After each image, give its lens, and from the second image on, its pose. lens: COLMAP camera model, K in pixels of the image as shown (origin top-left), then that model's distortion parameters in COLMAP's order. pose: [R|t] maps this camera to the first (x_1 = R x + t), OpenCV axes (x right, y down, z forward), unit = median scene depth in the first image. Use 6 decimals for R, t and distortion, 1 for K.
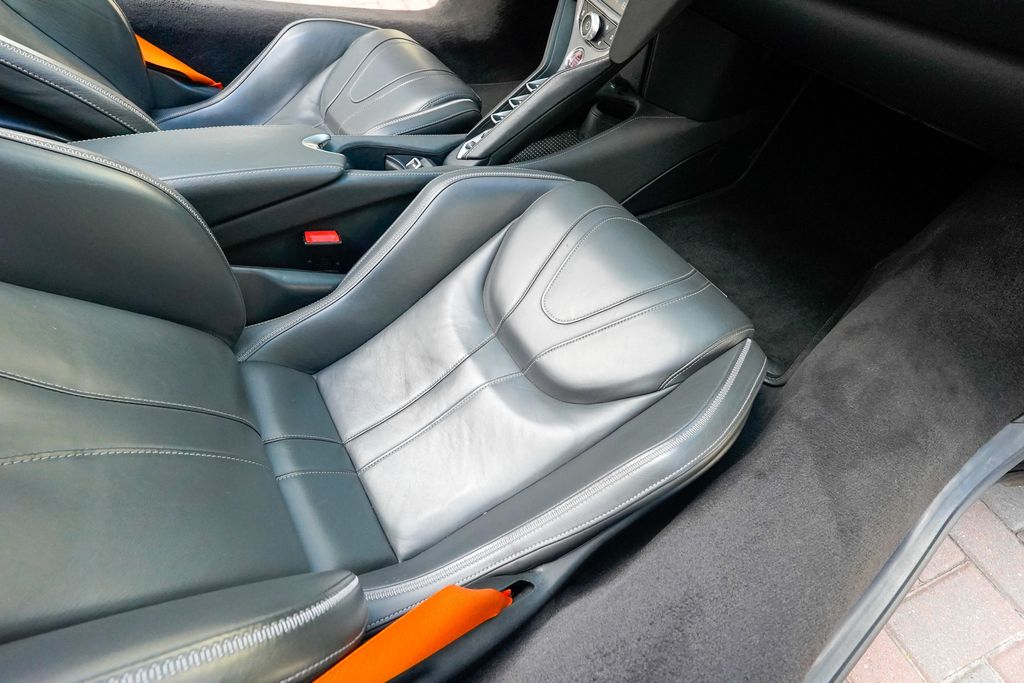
lens RADIAL K [[471.2, 0, 506.4], [0, 471.2, 343.9], [0, 0, 1]] dist [-0.020732, 0.010630]
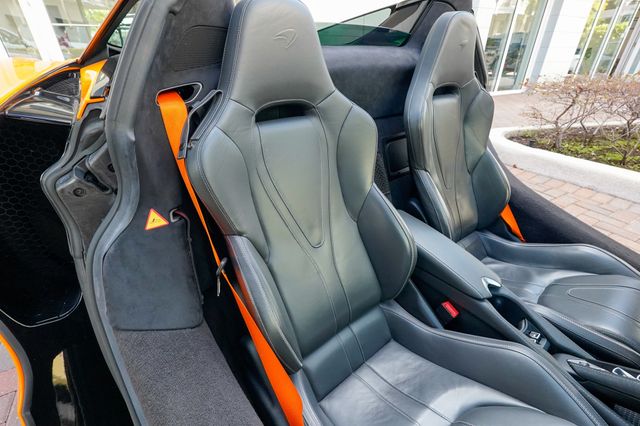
lens RADIAL K [[293.3, 0, 316.4], [0, 293.3, 213.6], [0, 0, 1]] dist [-0.019500, 0.010275]
pose [[0.115713, 0.473554, -0.873131, 0.410165], [-0.810733, 0.552888, 0.192422, -0.209096], [0.573866, 0.685611, 0.447902, -0.165725]]
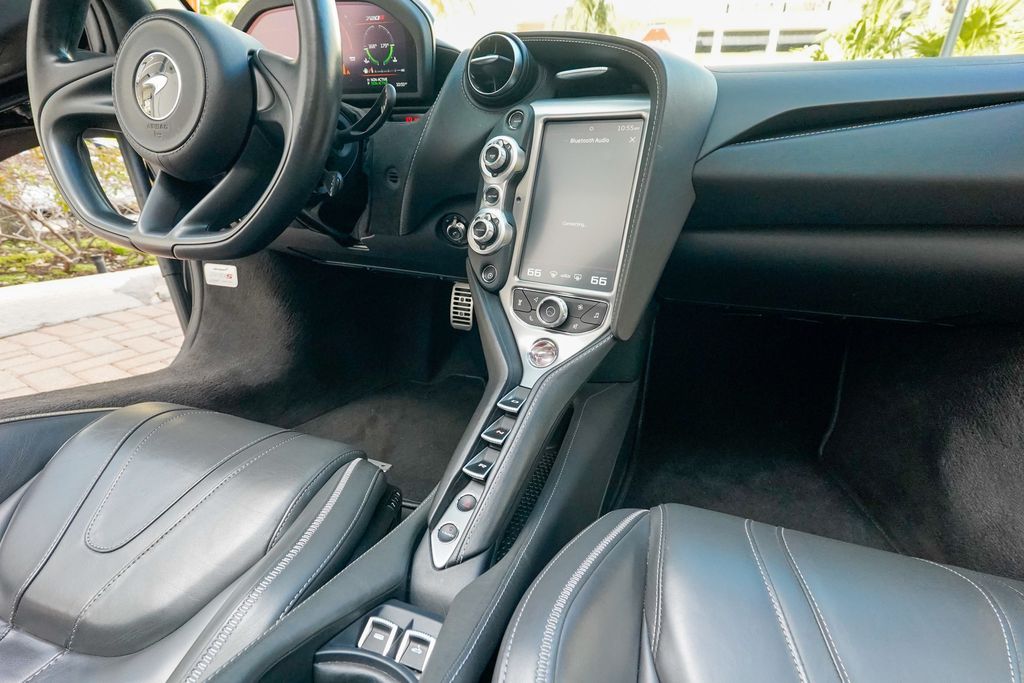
lens RADIAL K [[471.2, 0, 506.4], [0, 471.2, 343.9], [0, 0, 1]] dist [-0.020732, 0.010630]
pose [[0.777083, -0.224867, 0.587858, -0.324845], [0.510279, 0.771855, -0.379283, -0.394566], [-0.368453, 0.594706, 0.714540, 0.525328]]
